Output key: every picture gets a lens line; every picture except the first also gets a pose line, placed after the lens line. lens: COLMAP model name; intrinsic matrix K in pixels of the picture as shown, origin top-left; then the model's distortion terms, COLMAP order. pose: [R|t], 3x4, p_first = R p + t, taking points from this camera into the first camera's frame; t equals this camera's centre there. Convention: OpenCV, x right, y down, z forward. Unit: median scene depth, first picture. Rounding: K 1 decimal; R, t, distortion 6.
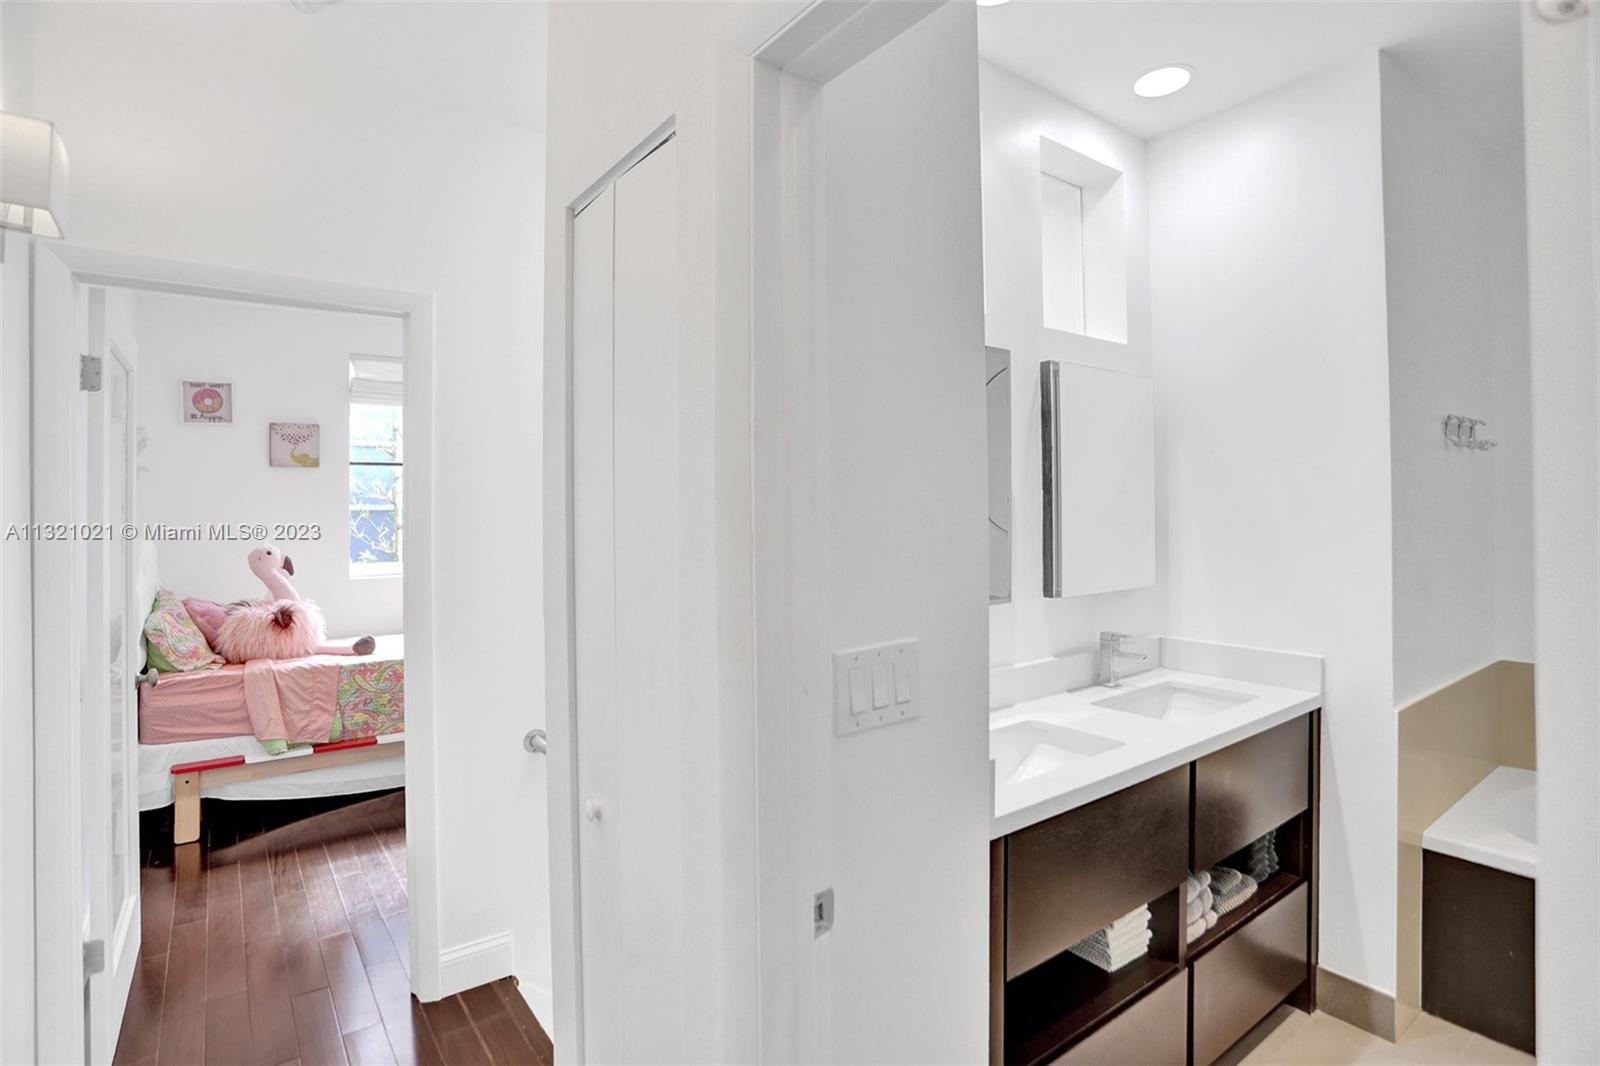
lens RADIAL K [[806.3, 0, 797.3], [0, 806.3, 502.7], [0, 0, 1]] dist [-0.057821, 0.020502]
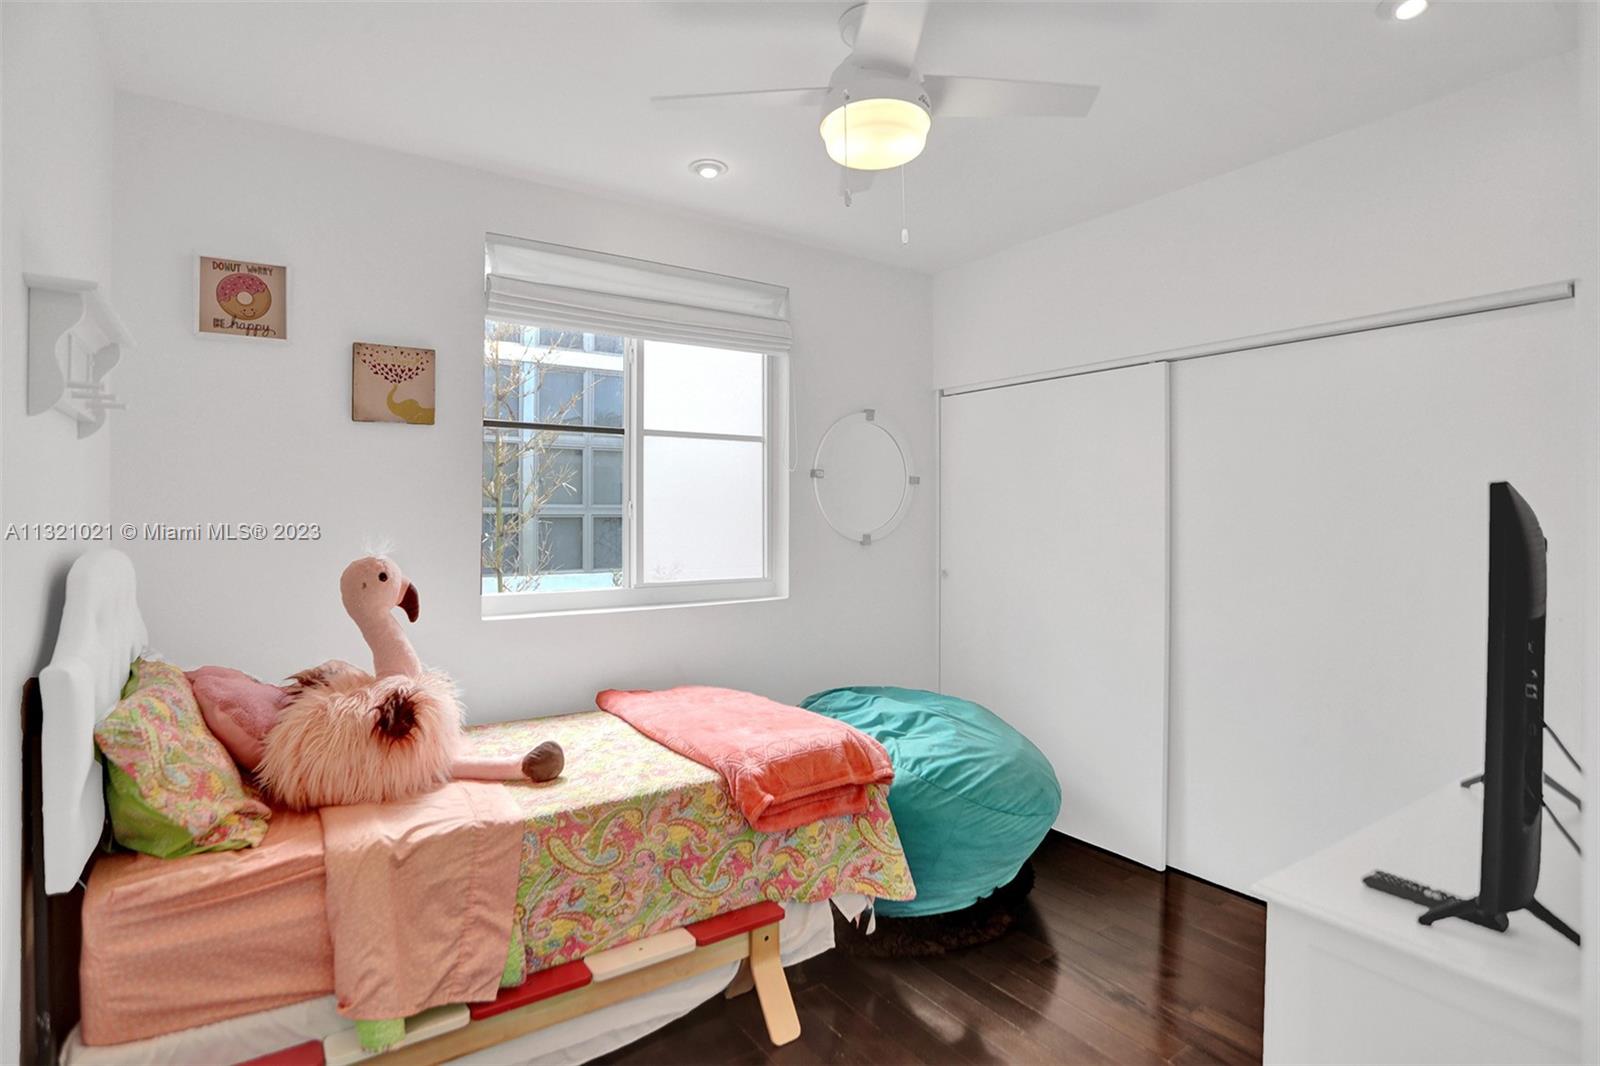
lens RADIAL K [[806.3, 0, 802.8], [0, 806.3, 500.4], [0, 0, 1]] dist [-0.057821, 0.020502]
pose [[0.999733, -0.002239, -0.022992, -0.399907], [0.001657, 0.999678, -0.025330, 0.030296], [0.023041, 0.025285, 0.999415, 0.532492]]
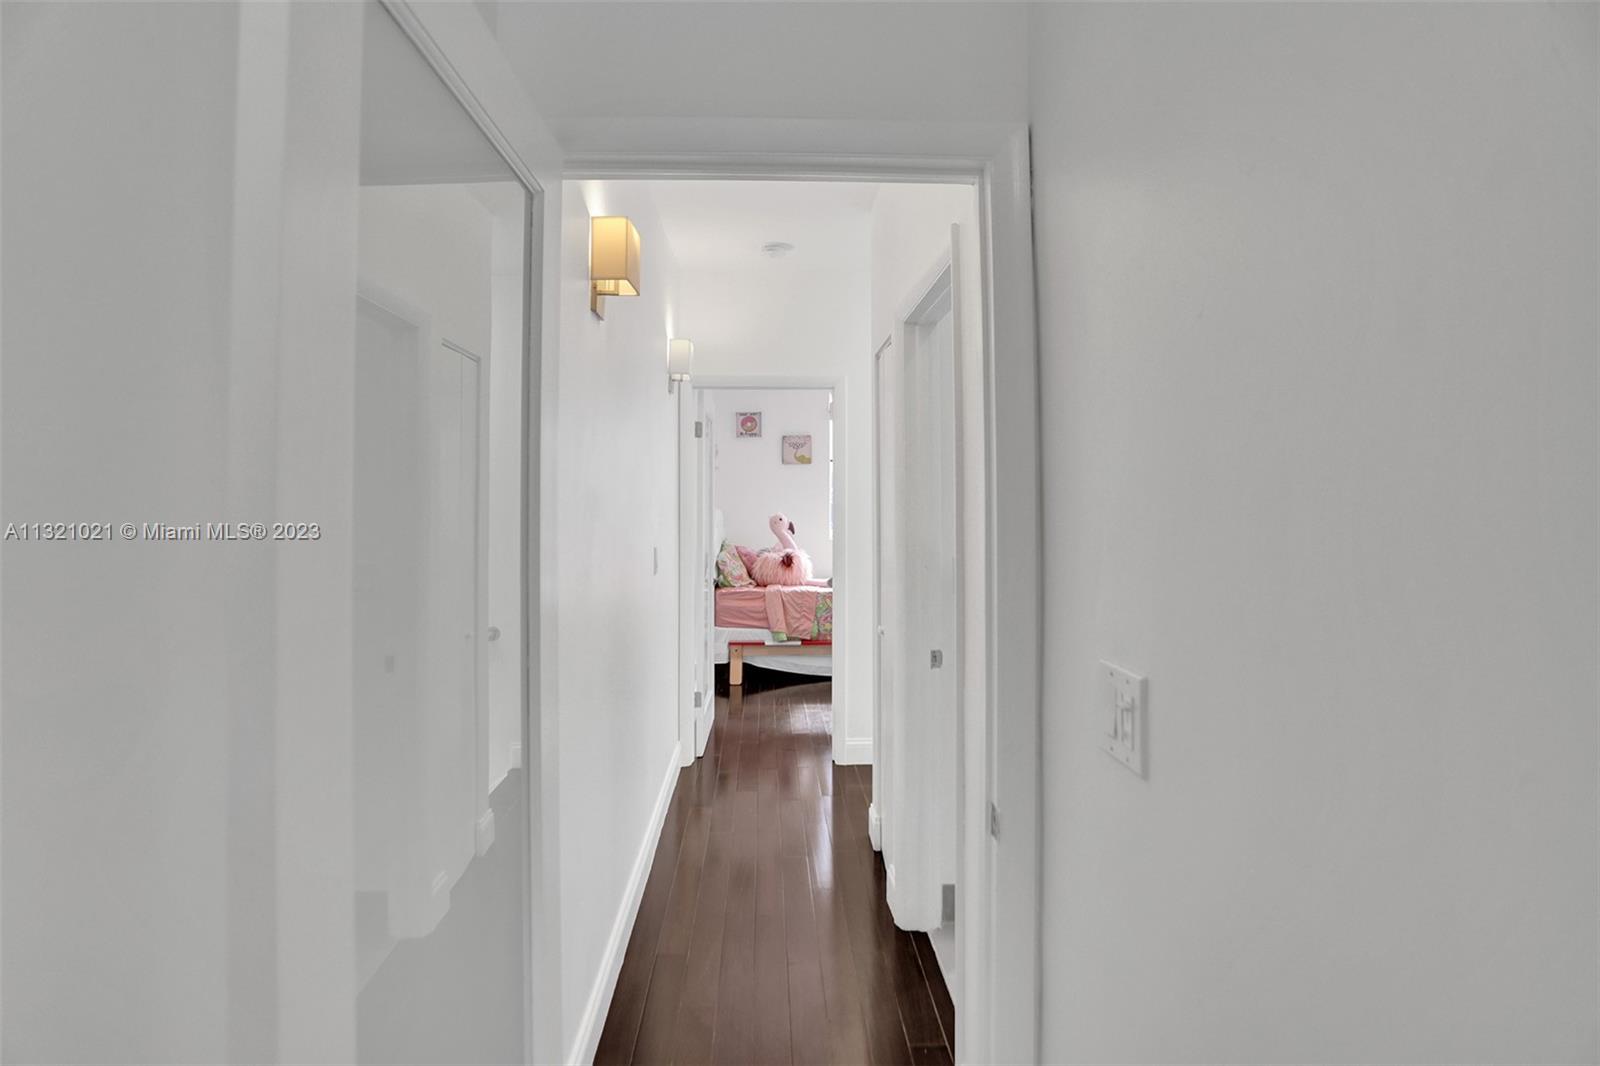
lens RADIAL K [[806.3, 0, 776.8], [0, 806.3, 479.4], [0, 0, 1]] dist [-0.057821, 0.020502]
pose [[0.814123, -0.003207, -0.580684, 0.282073], [-0.000472, 0.999981, -0.006184, -0.007070], [0.580693, 0.005309, 0.814106, -0.344933]]
